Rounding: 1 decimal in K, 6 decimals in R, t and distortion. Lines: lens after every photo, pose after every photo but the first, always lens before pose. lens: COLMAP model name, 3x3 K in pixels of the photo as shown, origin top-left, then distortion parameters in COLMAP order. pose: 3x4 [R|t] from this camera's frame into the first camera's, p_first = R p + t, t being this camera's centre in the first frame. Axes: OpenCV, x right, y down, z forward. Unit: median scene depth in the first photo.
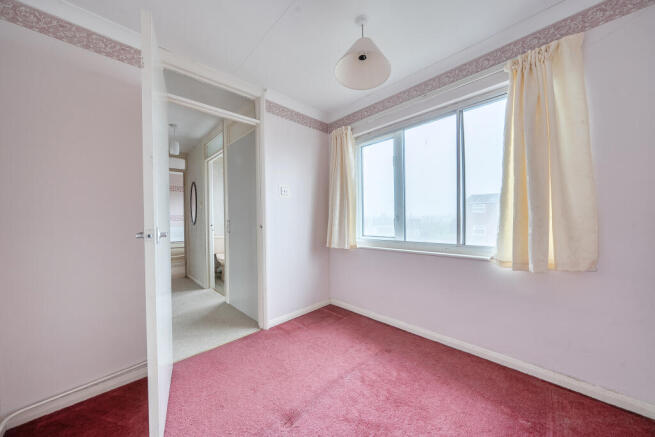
lens RADIAL K [[226.3, 0, 327.5], [0, 226.3, 218.5], [0, 0, 1]] dist [-0.000566, -0.000044]
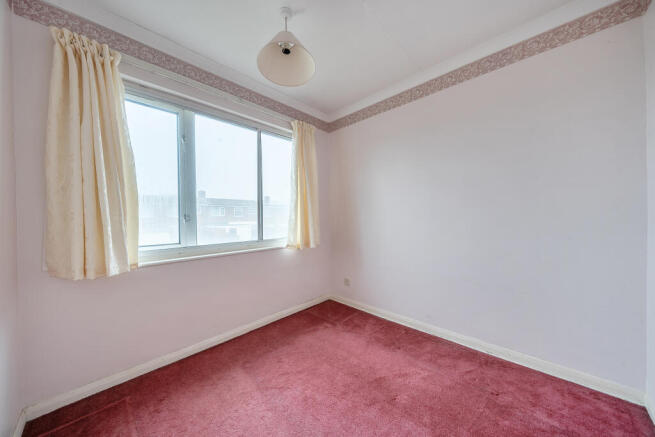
lens RADIAL K [[234.5, 0, 327.5], [0, 234.5, 218.5], [0, 0, 1]] dist [0.000990, 0.000089]
pose [[-0.058216, 0.007886, 0.998273, -0.671637], [0.012107, 0.999901, -0.007193, 0.013250], [-0.998231, 0.011668, -0.058306, 0.685925]]
